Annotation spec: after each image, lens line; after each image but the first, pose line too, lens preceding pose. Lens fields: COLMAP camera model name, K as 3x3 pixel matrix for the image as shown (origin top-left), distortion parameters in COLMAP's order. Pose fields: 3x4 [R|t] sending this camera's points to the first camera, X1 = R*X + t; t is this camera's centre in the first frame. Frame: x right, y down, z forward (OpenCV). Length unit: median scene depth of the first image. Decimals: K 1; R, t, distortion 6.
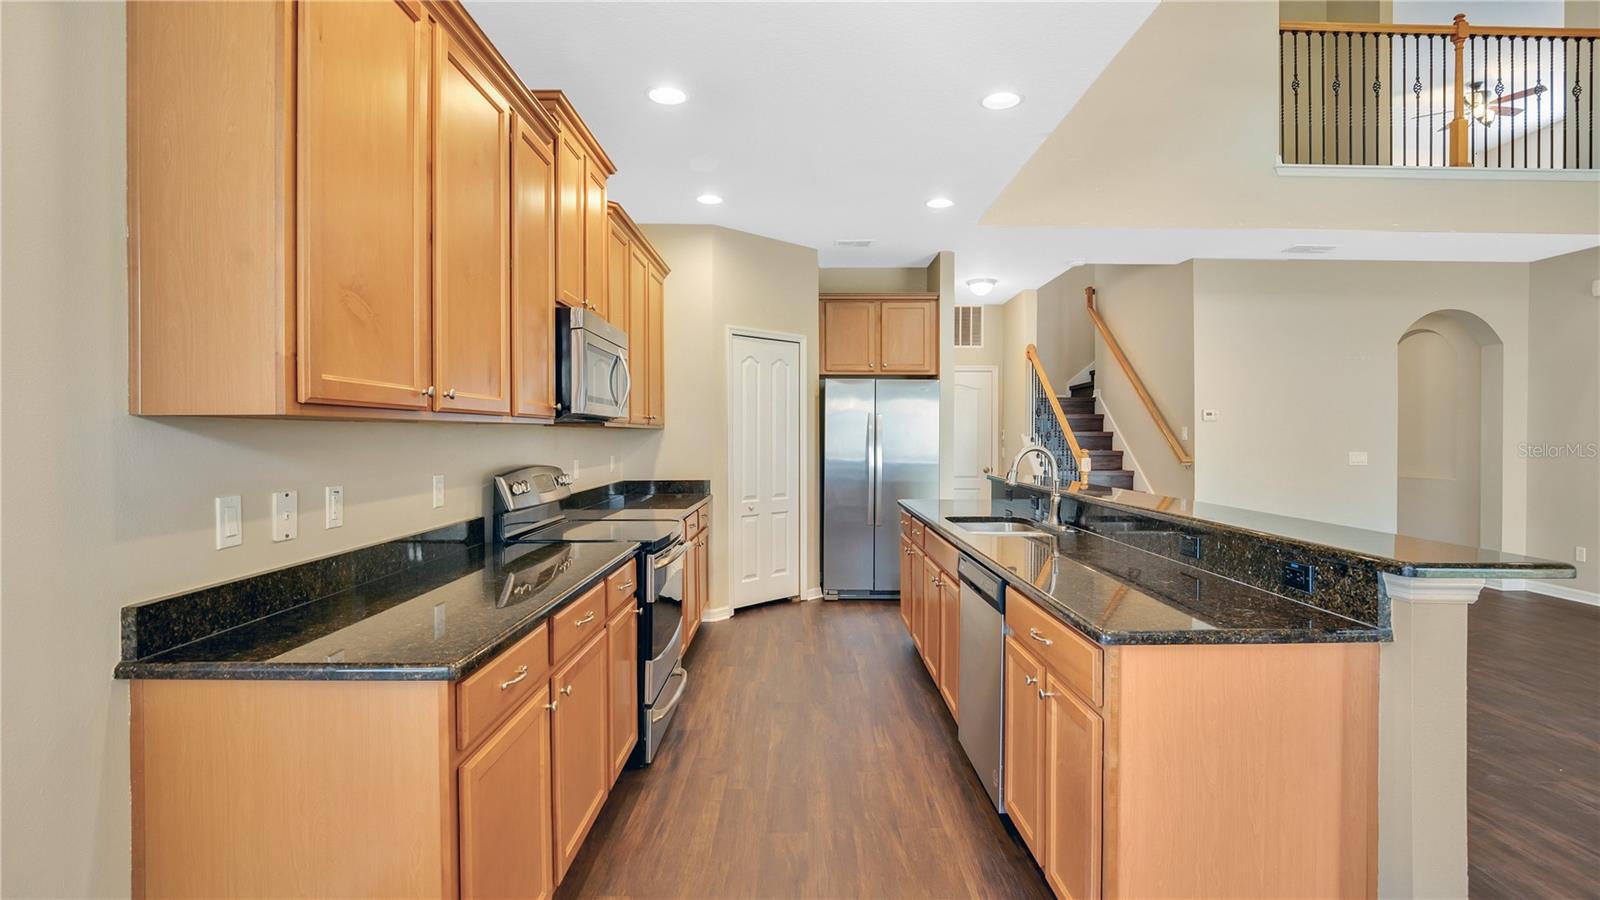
lens RADIAL K [[749.0, 0, 798.2], [0, 749.0, 451.4], [0, 0, 1]] dist [-0.026593, 0.002487]
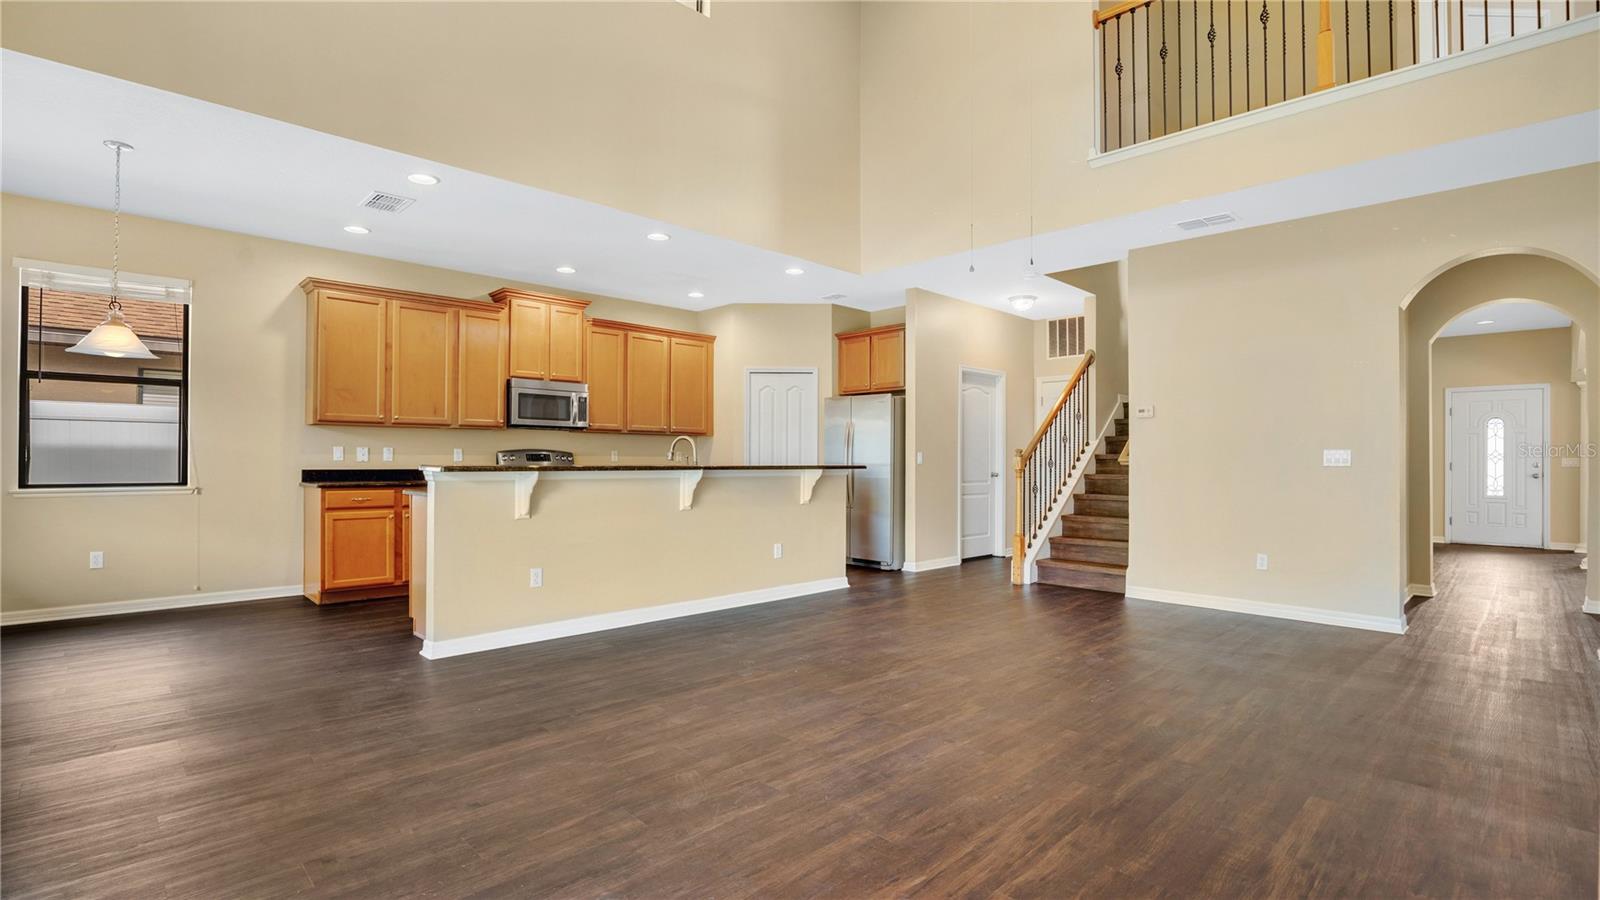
lens RADIAL K [[749.0, 0, 794.5], [0, 749.0, 456.1], [0, 0, 1]] dist [-0.026593, 0.002487]
pose [[0.684562, 0.000113, -0.728955, 1.078776], [-0.021728, 0.999559, -0.020250, 0.040898], [0.728631, 0.029701, 0.684262, 0.034219]]
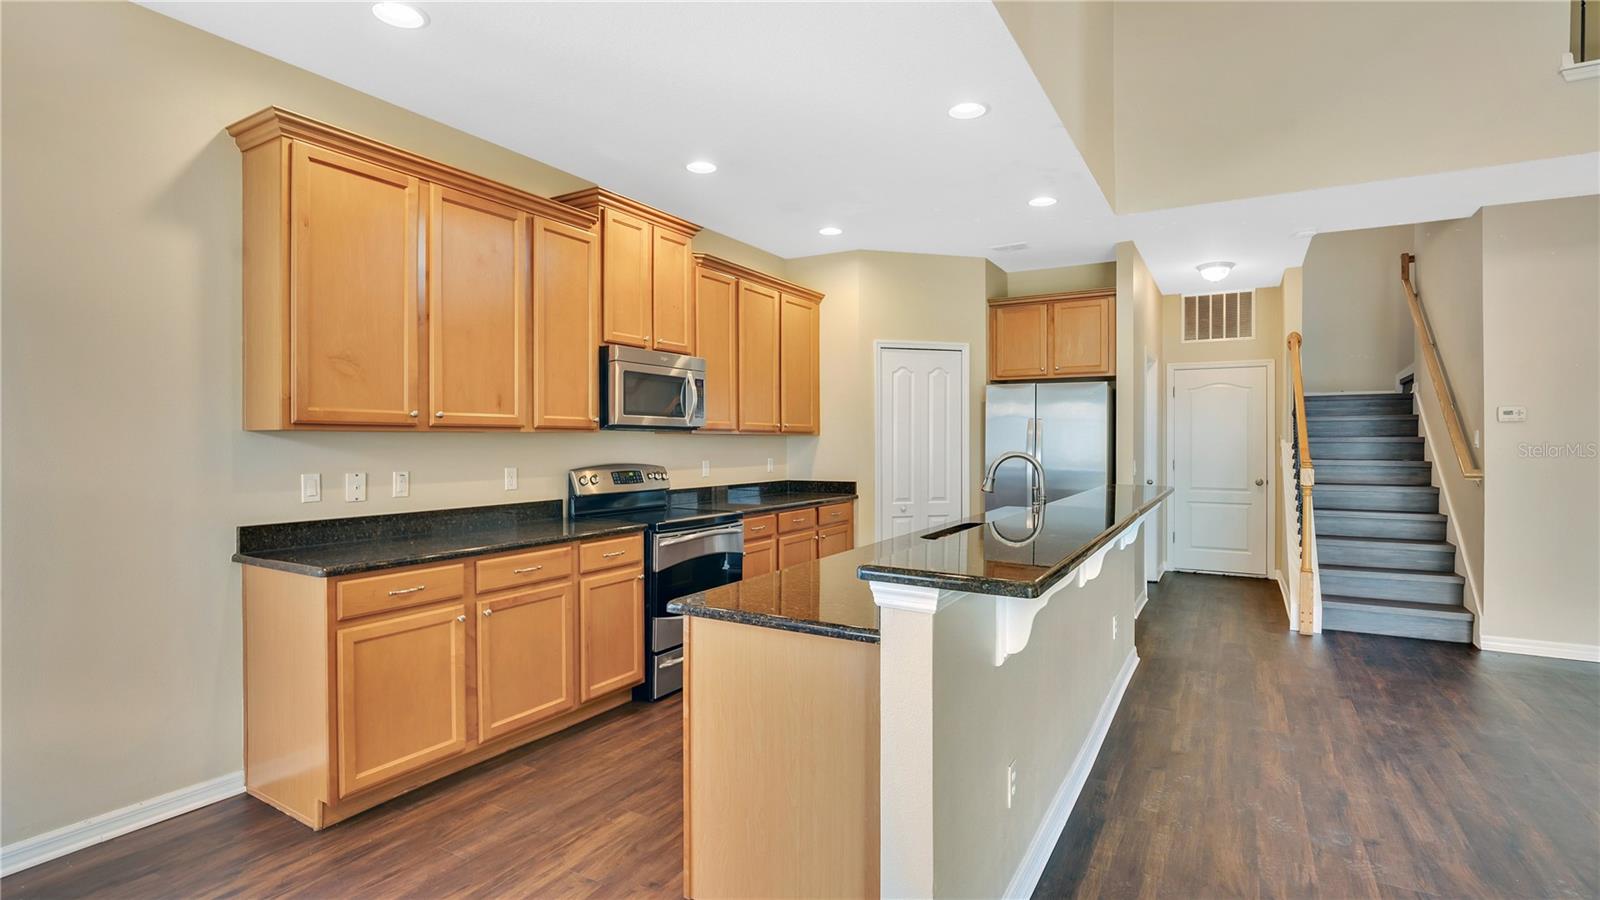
lens RADIAL K [[749.0, 0, 800.4], [0, 749.0, 441.9], [0, 0, 1]] dist [-0.026593, 0.002487]
pose [[0.859190, 0.001745, -0.511655, 0.367112], [-0.012069, 0.999785, -0.016858, -0.000624], [0.511515, 0.020659, 0.859026, 0.013645]]
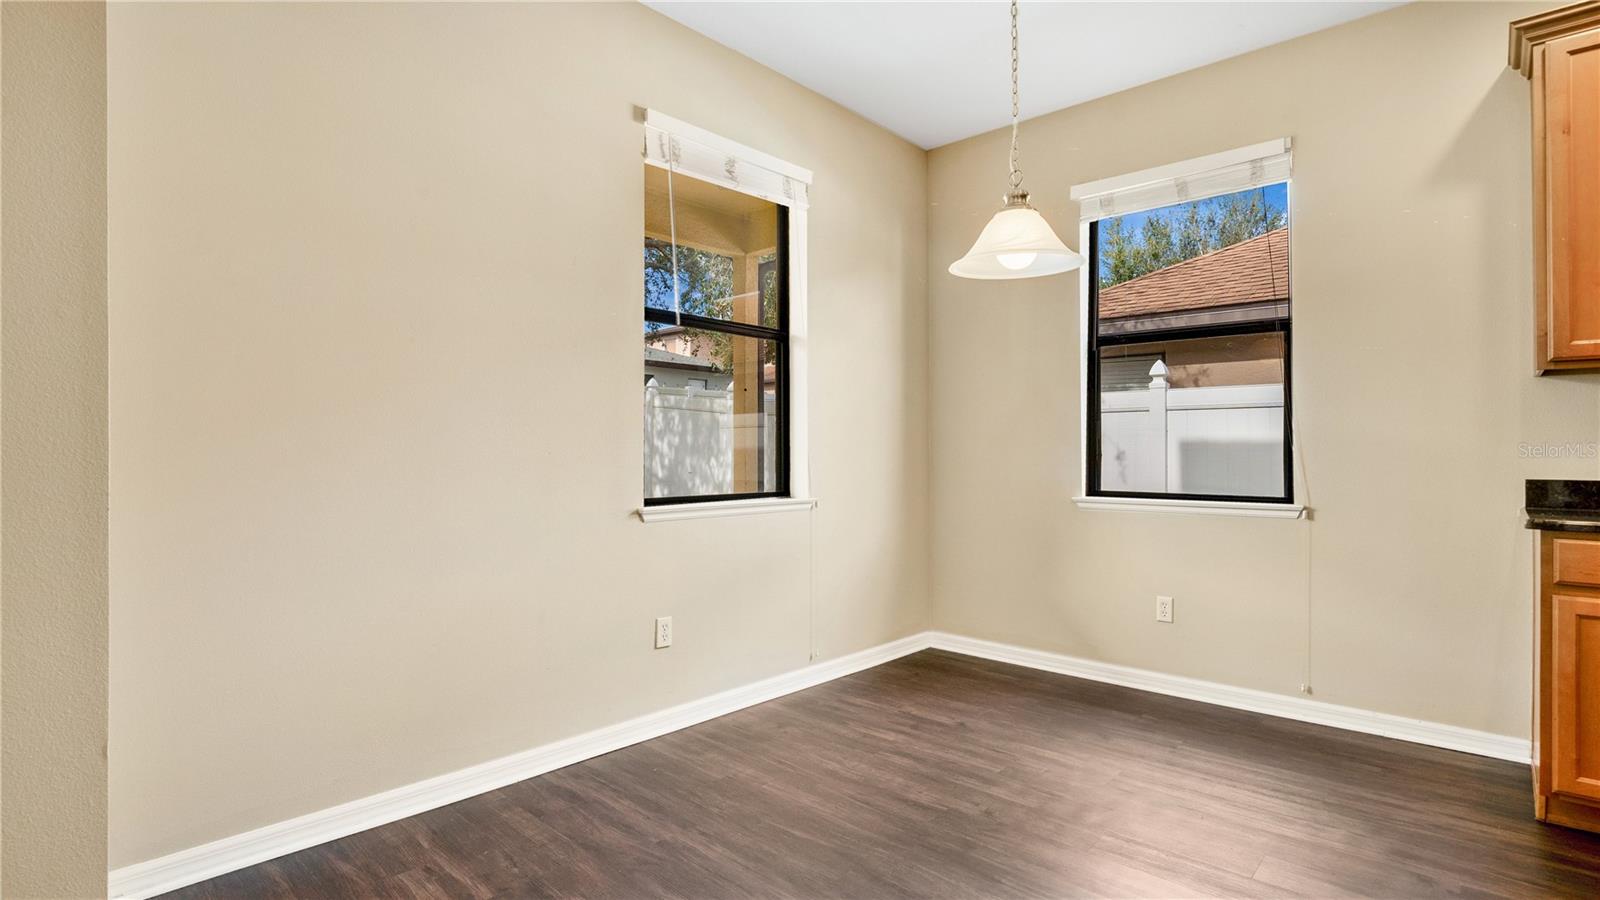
lens RADIAL K [[749.0, 0, 830.3], [0, 749.0, 455.6], [0, 0, 1]] dist [-0.026593, 0.002487]
pose [[-0.670411, 0.004138, -0.741979, 0.431490], [-0.014983, 0.999705, 0.019113, 0.036818], [0.741839, 0.023931, -0.670151, 0.239757]]
